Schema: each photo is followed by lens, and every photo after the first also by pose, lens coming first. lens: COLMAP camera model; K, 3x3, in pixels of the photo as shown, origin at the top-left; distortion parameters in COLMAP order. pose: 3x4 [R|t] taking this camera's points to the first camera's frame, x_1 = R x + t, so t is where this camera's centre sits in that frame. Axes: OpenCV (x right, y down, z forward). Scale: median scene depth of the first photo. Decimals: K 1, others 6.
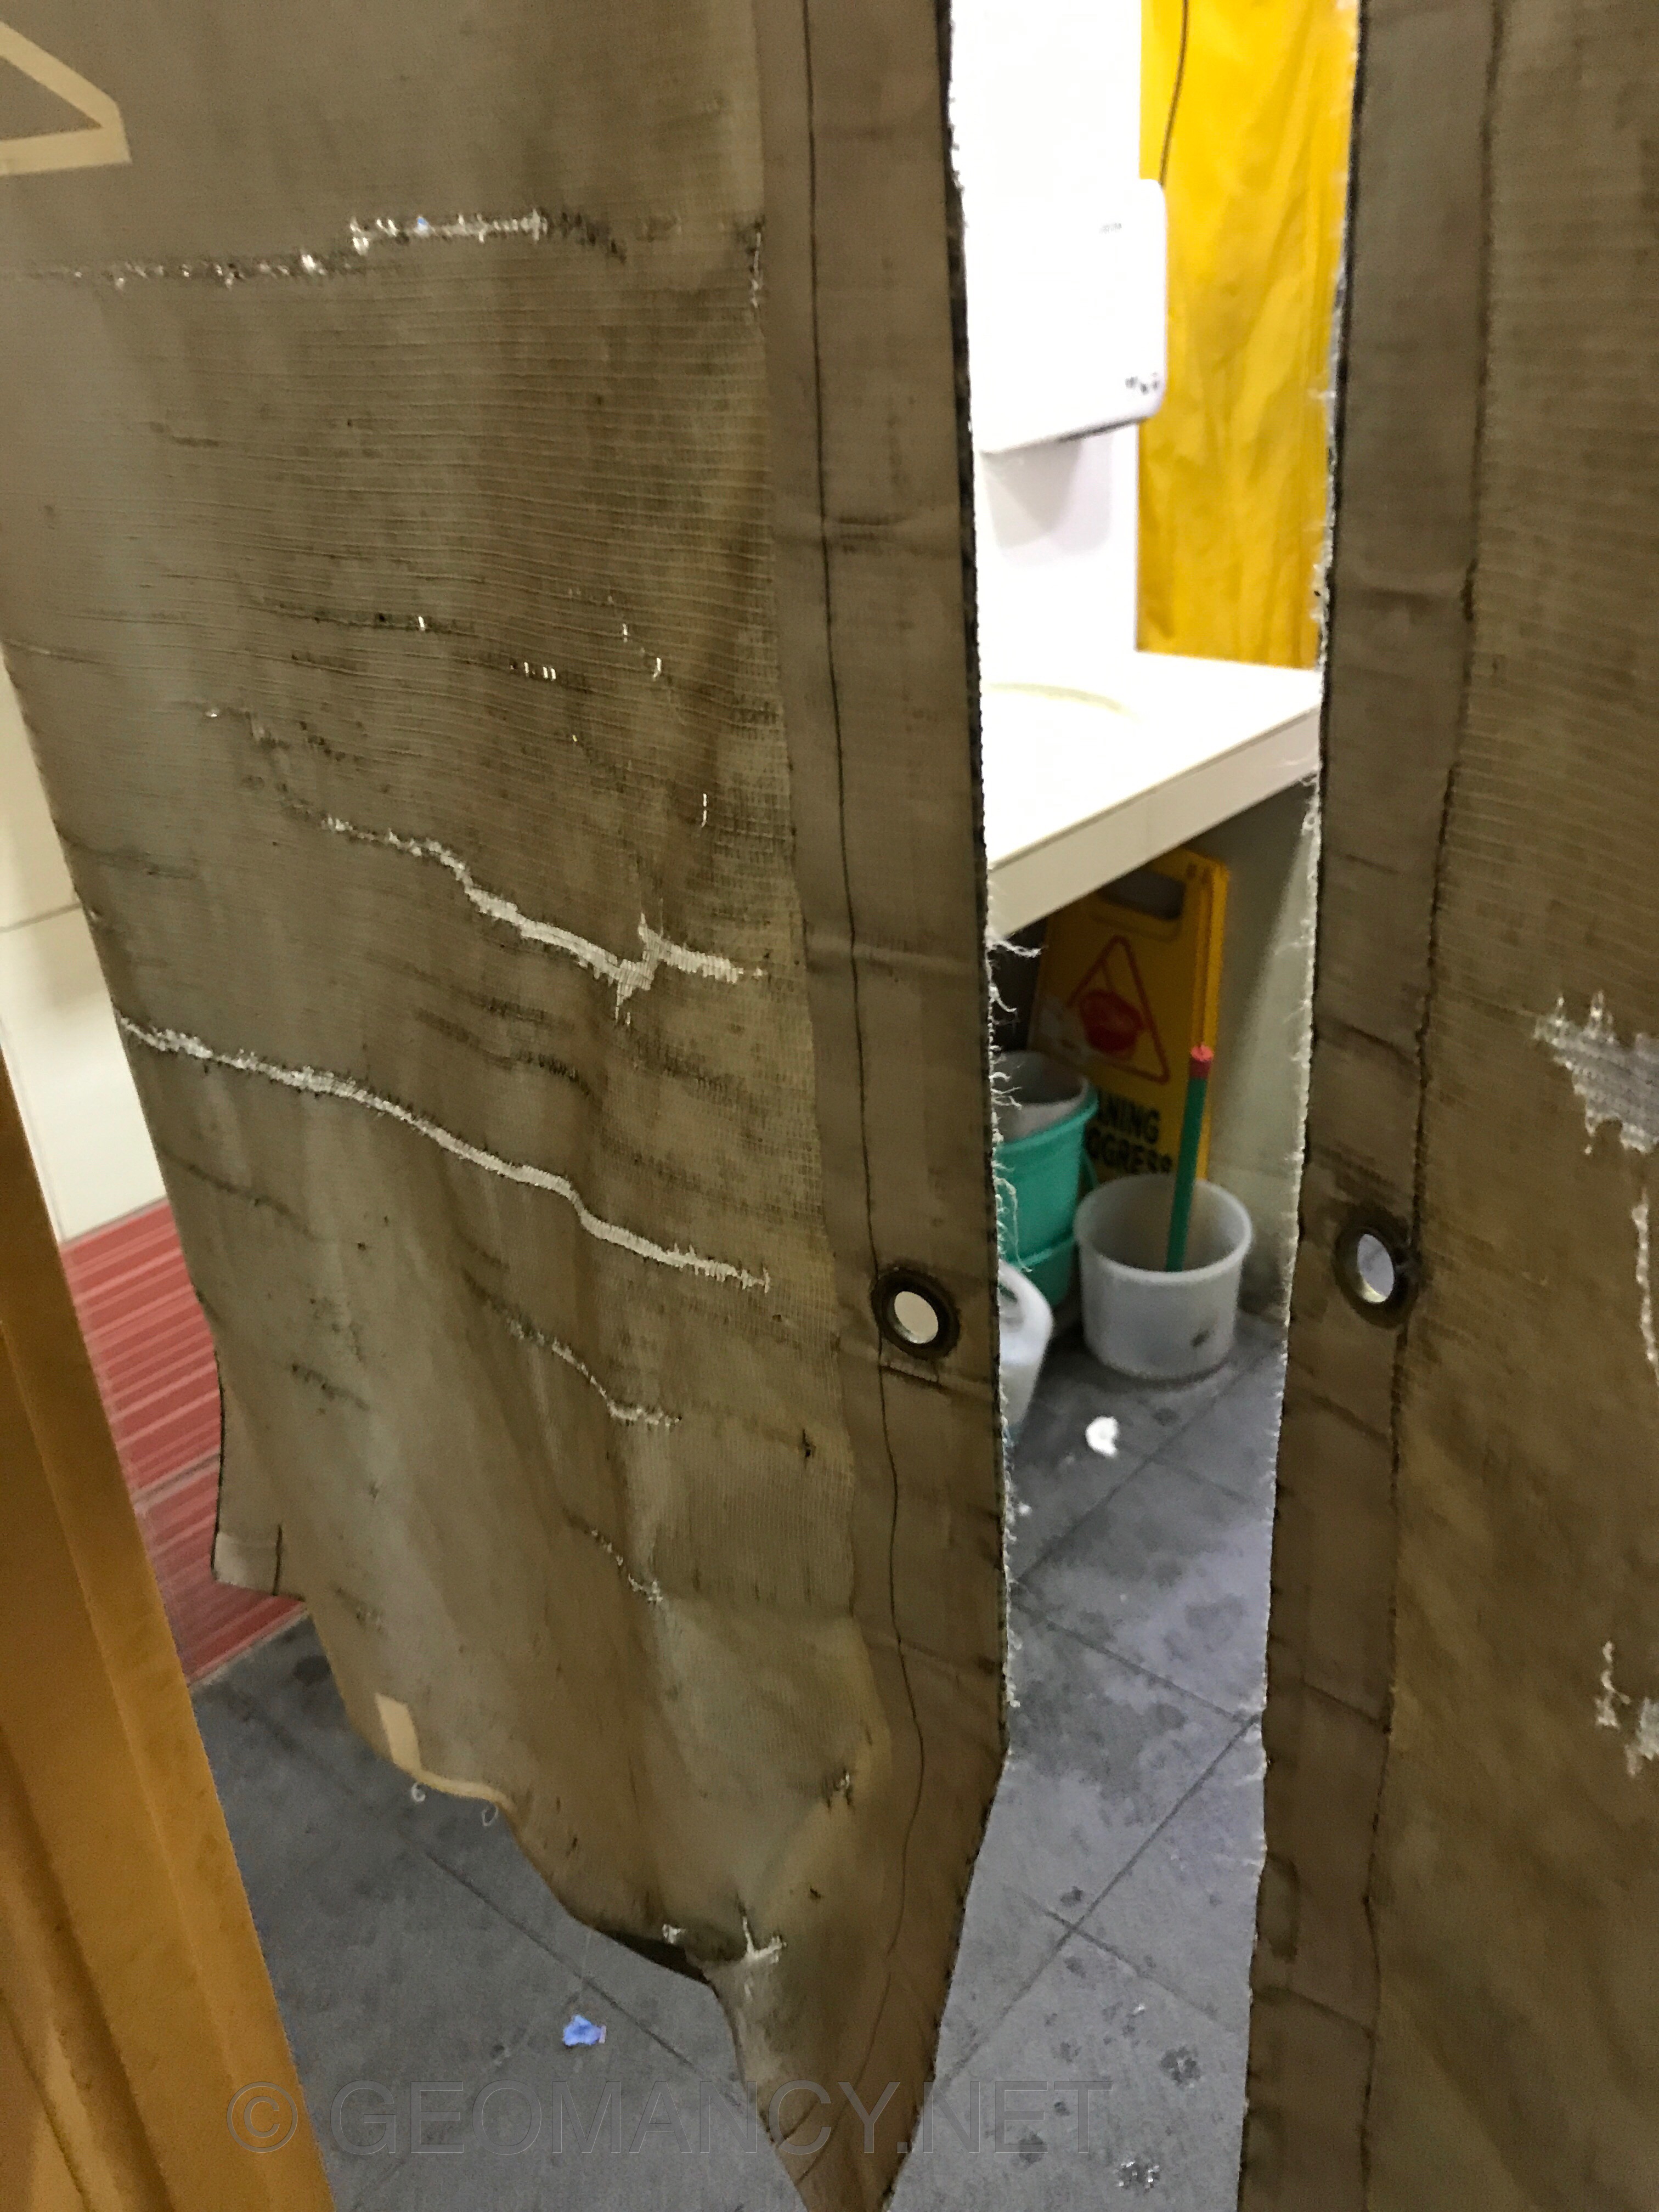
lens RADIAL K [[1851.5, 0, 809.3], [0, 1851.5, 1050.8], [0, 0, 1]] dist [0.063703, -0.048503]
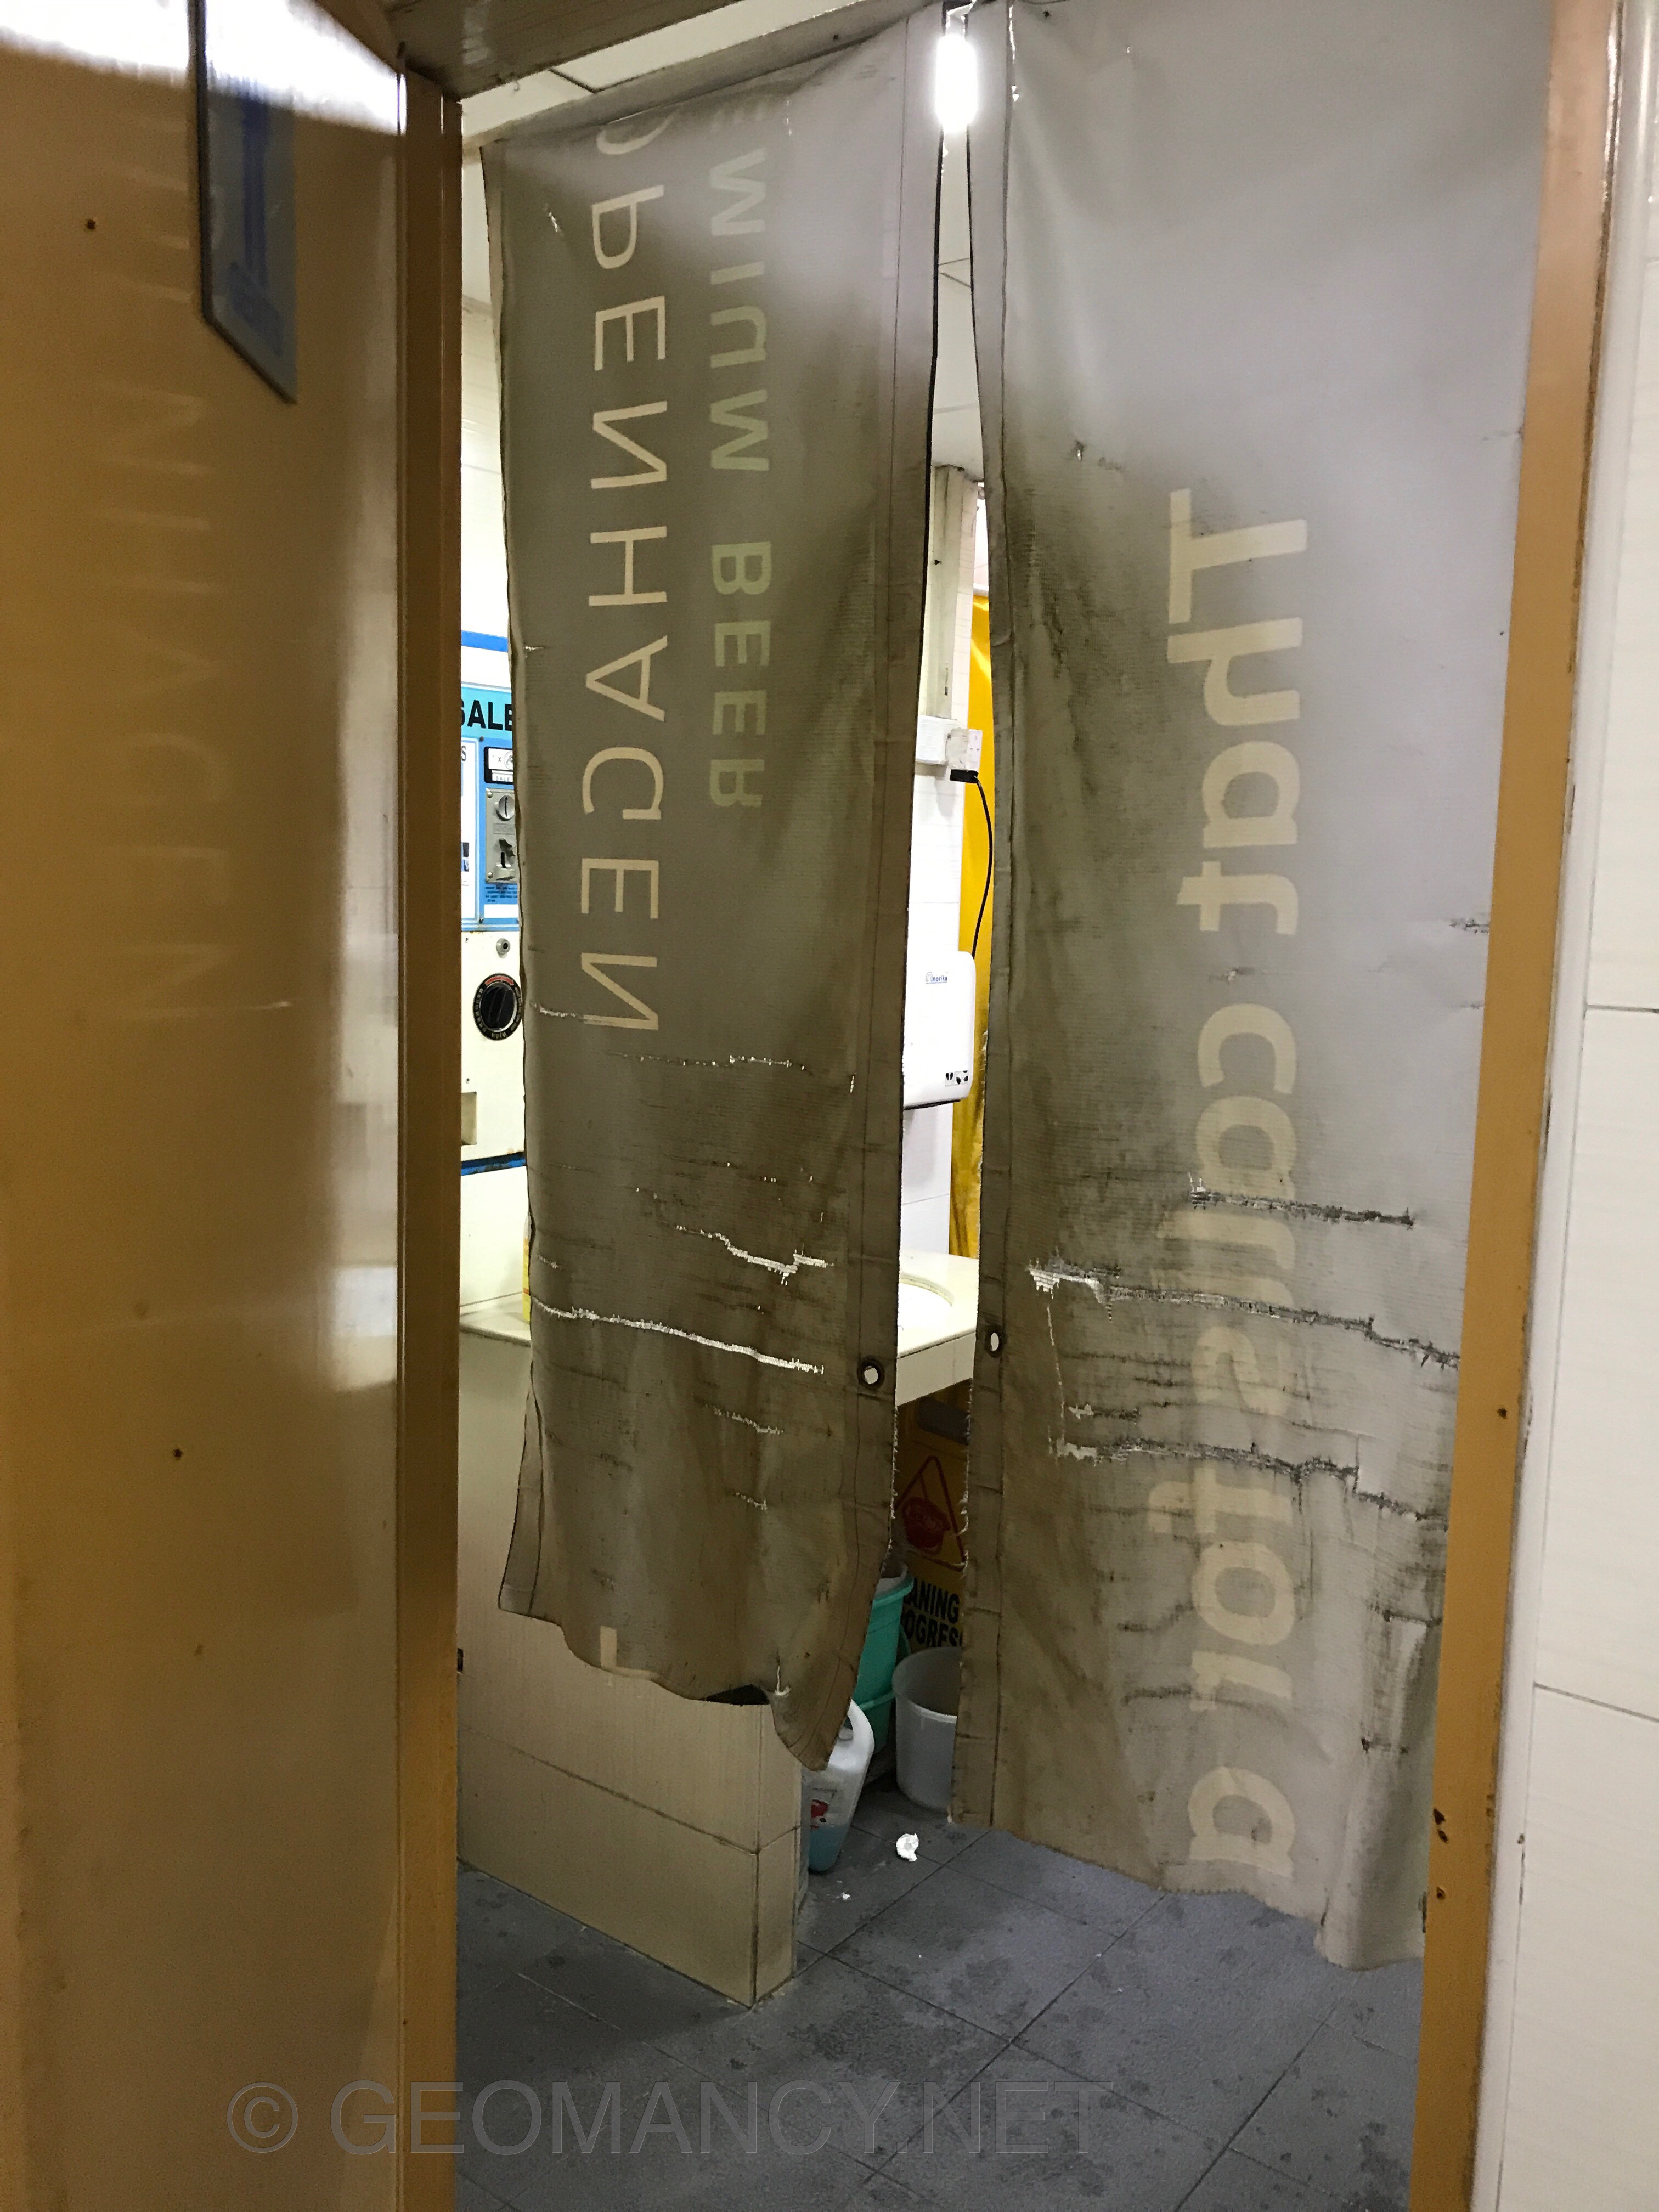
lens RADIAL K [[1851.5, 0, 840.9], [0, 1851.5, 1106.7], [0, 0, 1]] dist [0.063703, -0.048503]
pose [[0.991693, 0.079237, 0.101326, -0.312529], [-0.045339, 0.952506, -0.301125, 0.580482], [-0.120374, 0.294029, 0.948186, -1.929656]]
